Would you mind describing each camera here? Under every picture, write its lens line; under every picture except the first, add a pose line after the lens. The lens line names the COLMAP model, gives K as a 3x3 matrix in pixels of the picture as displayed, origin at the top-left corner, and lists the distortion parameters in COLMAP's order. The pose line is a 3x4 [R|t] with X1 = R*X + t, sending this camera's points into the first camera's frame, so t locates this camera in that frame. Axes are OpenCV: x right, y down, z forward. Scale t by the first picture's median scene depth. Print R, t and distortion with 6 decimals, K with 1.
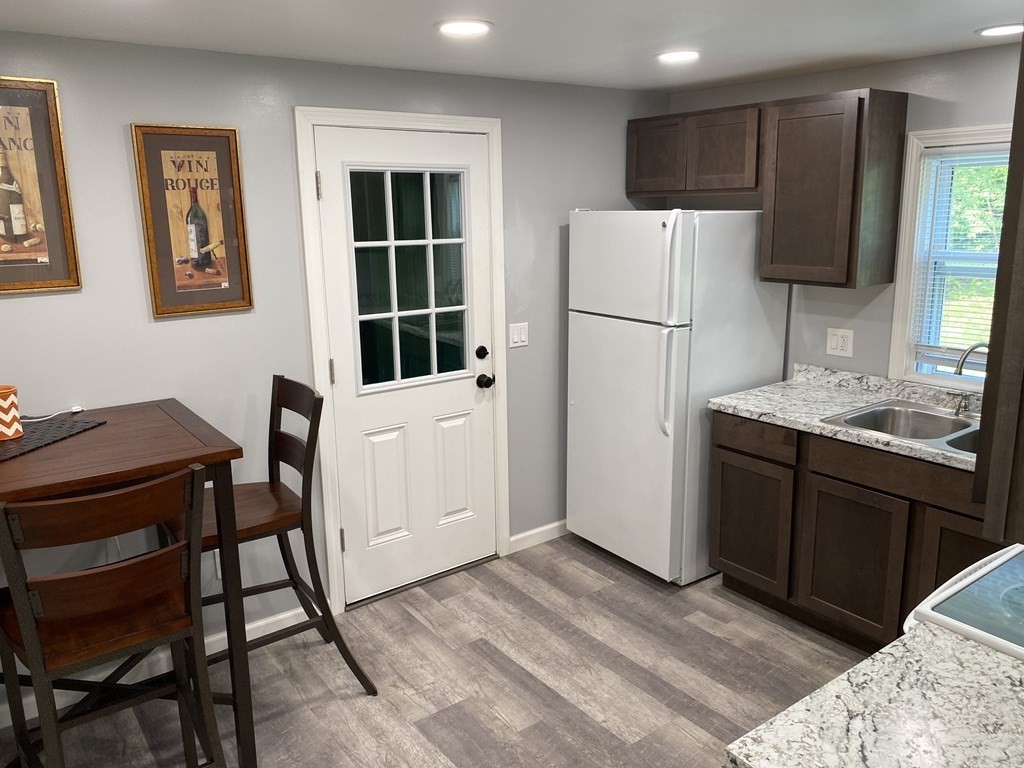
lens RADIAL K [[778.5, 0, 517.0], [0, 778.5, 374.8], [0, 0, 1]] dist [0.011267, -0.001864]
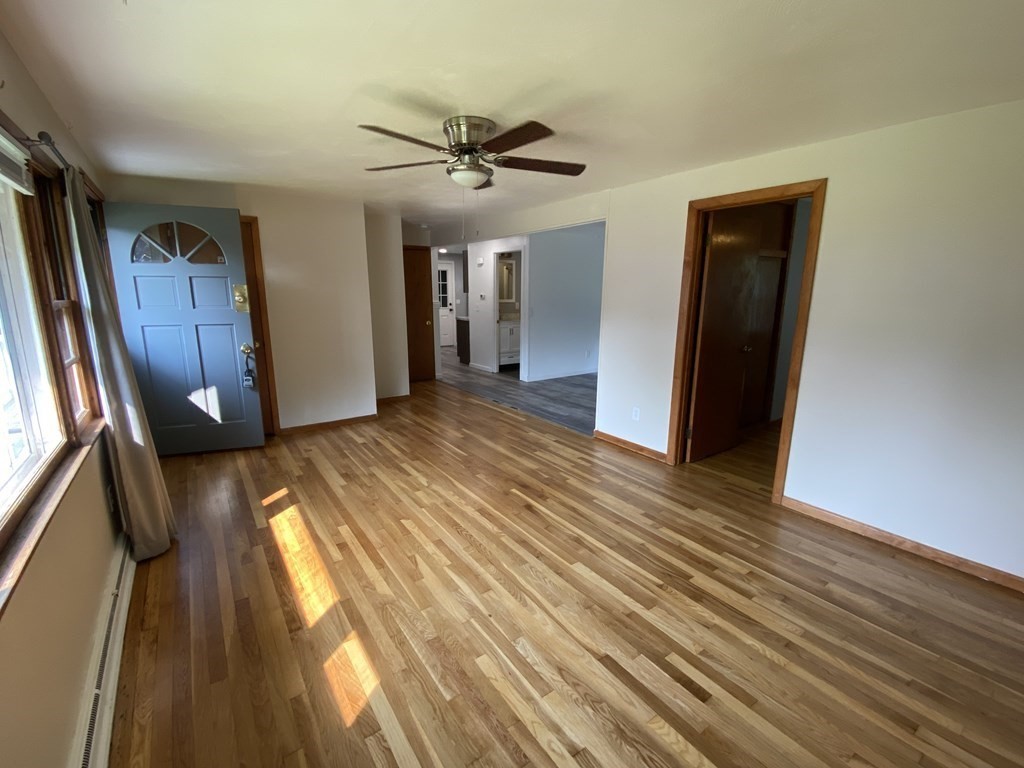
lens RADIAL K [[460.1, 0, 506.9], [0, 460.1, 385.1], [0, 0, 1]] dist [-0.012777, -0.001459]
pose [[0.999494, 0.026770, -0.017206, 0.410147], [-0.026929, 0.999596, -0.009055, 0.542826], [0.016956, 0.009514, 0.999811, -2.138954]]
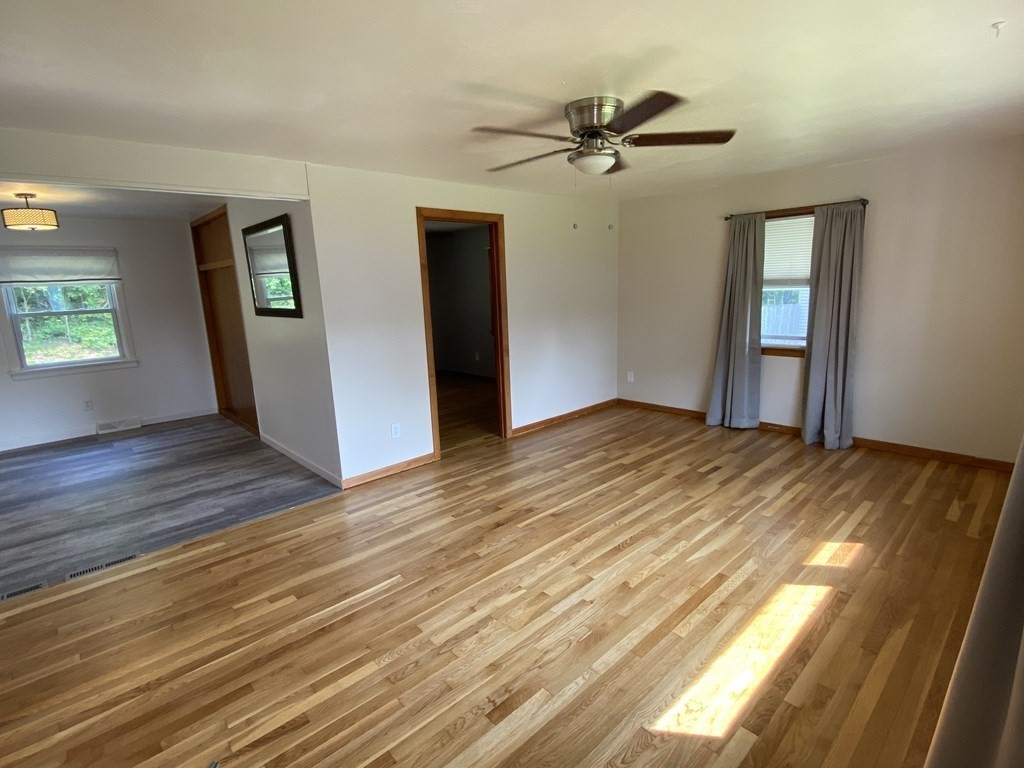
lens RADIAL K [[502.0, 0, 509.6], [0, 502.0, 380.5], [0, 0, 1]] dist [-0.000275, -0.002597]
pose [[-0.113287, -0.177234, 0.977627, -0.381327], [0.253495, 0.946241, 0.200919, 0.331388], [-0.960680, 0.270585, -0.062269, -1.212706]]
